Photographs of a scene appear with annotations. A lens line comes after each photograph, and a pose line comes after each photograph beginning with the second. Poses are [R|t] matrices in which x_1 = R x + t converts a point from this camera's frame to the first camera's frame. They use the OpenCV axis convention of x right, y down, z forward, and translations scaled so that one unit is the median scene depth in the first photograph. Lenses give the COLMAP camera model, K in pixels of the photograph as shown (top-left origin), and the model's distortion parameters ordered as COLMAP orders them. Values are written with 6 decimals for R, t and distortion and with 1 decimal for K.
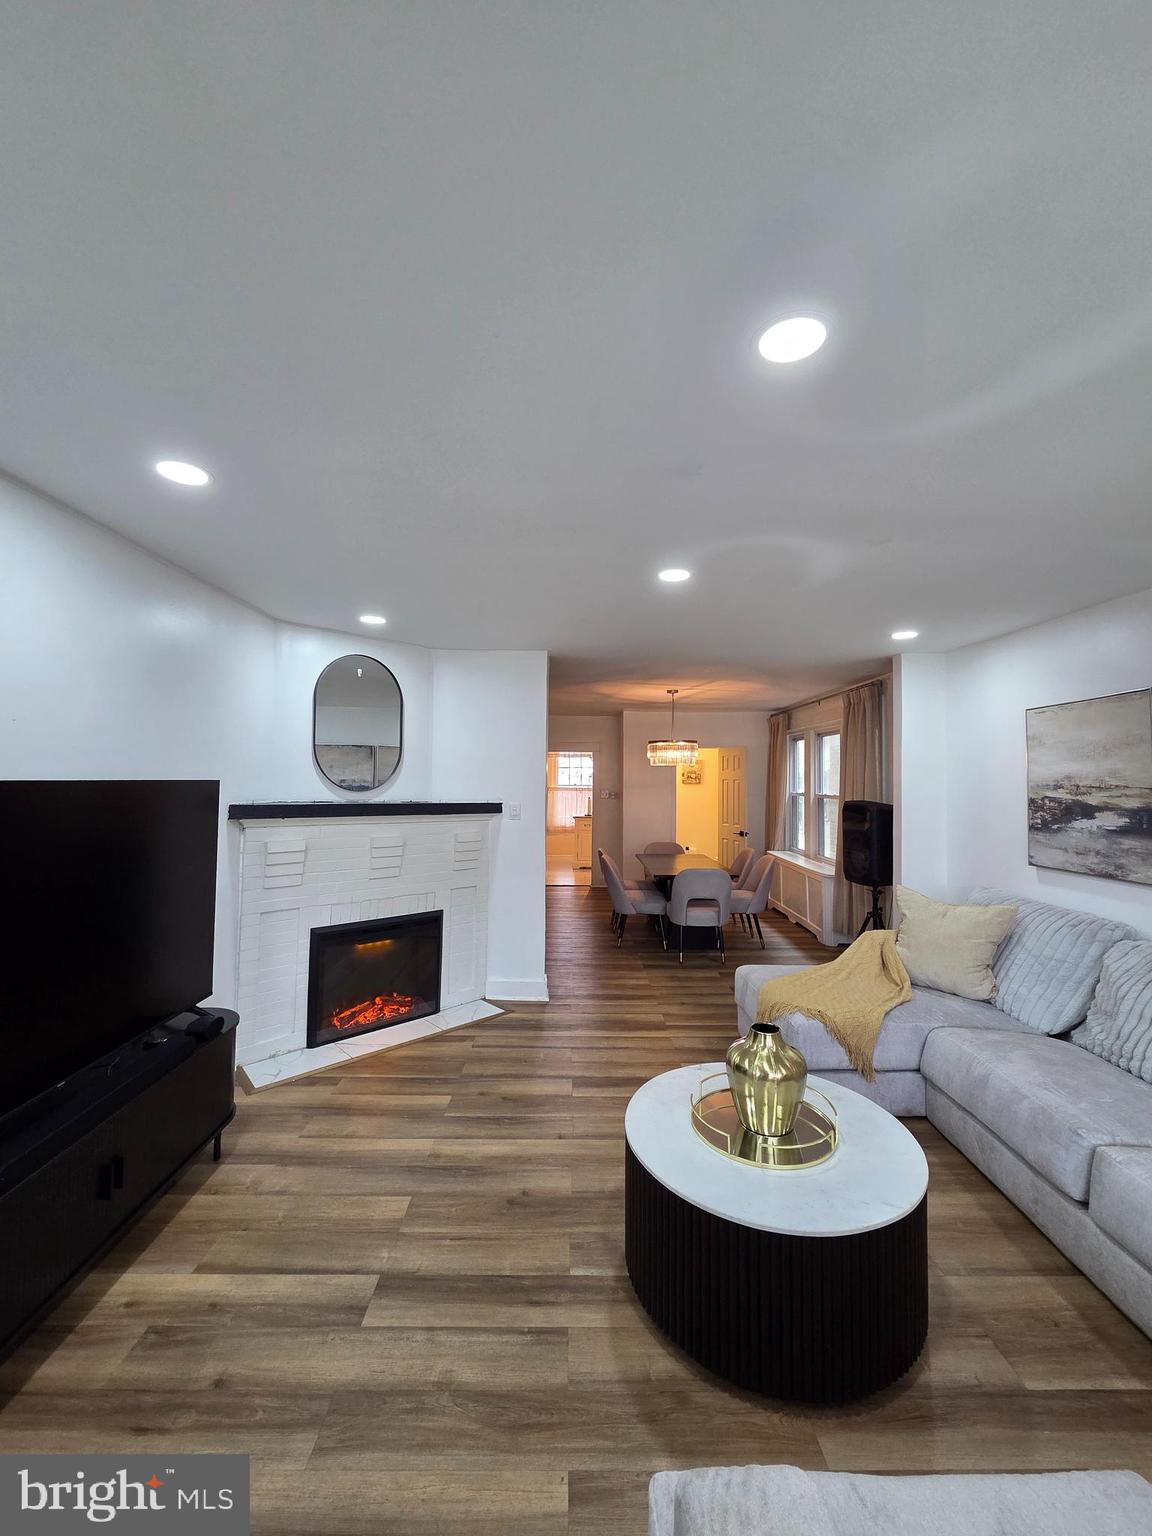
lens RADIAL K [[625.8, 0, 575.7], [0, 625.8, 761.0], [0, 0, 1]] dist [0.001451, 0.000533]
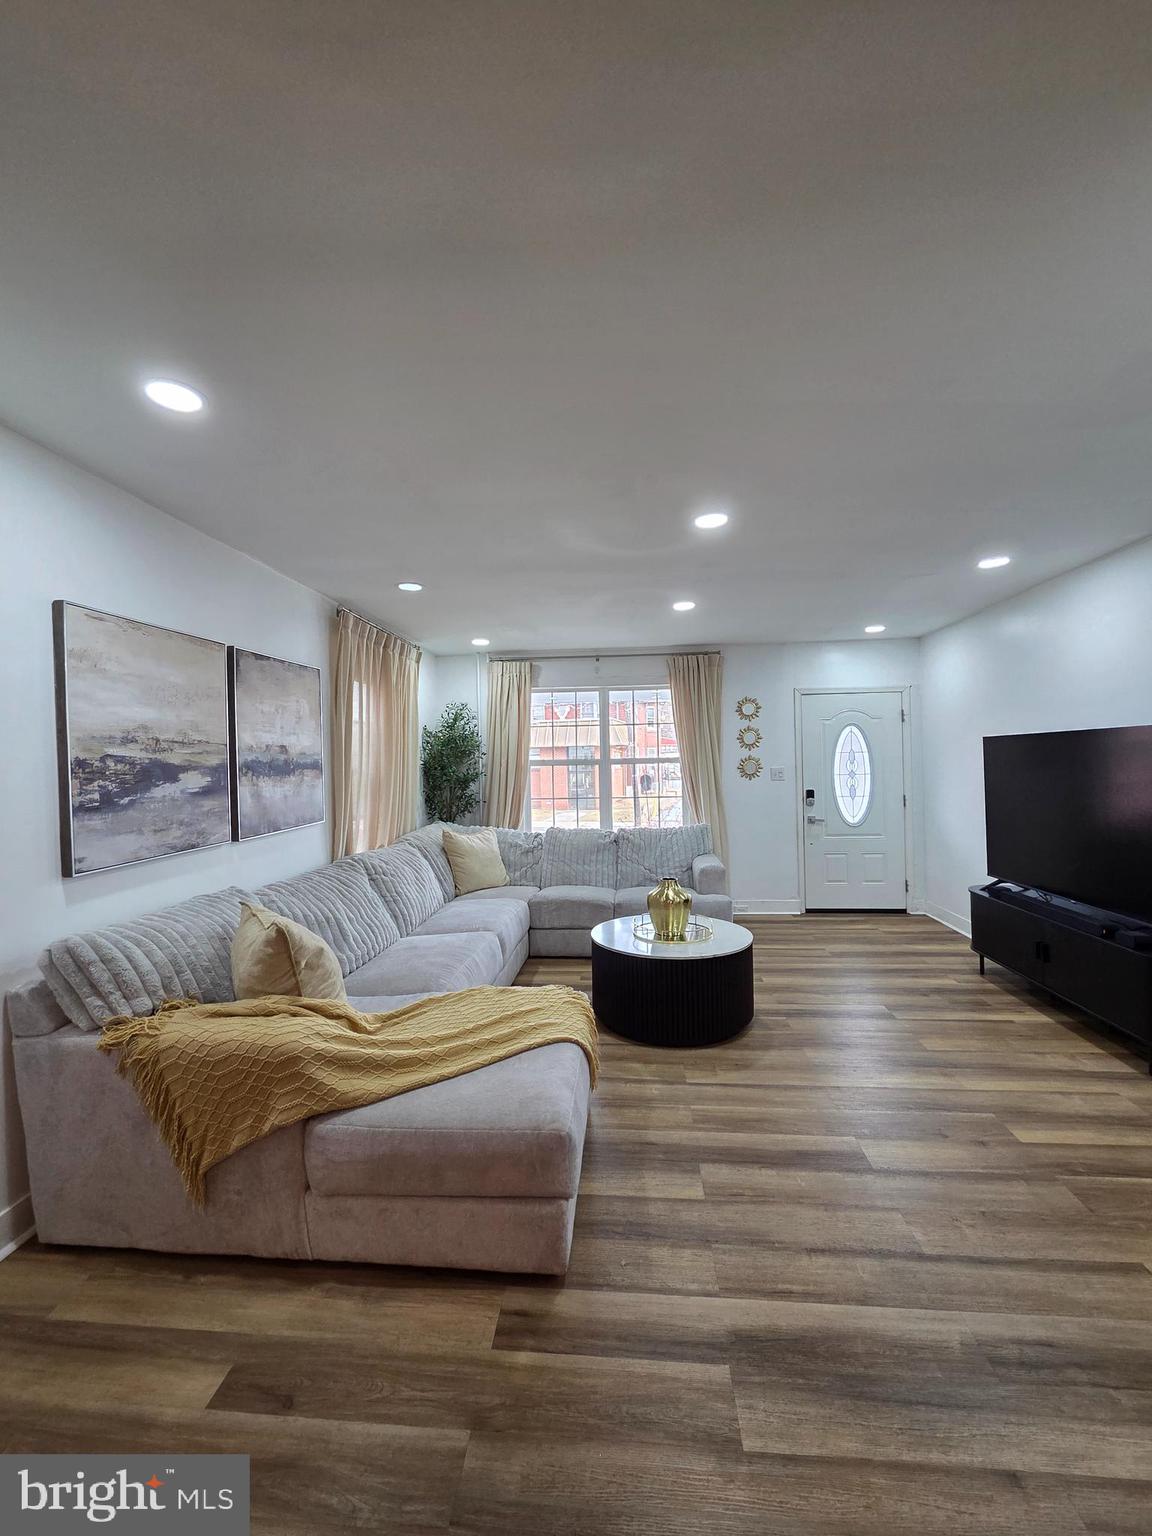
lens RADIAL K [[625.8, 0, 575.7], [0, 625.8, 761.0], [0, 0, 1]] dist [0.001451, 0.000533]
pose [[-0.995404, 0.011418, 0.095084, 0.232547], [0.008646, 0.999527, -0.029514, 0.088356], [-0.095376, -0.028556, -0.995032, 1.642175]]
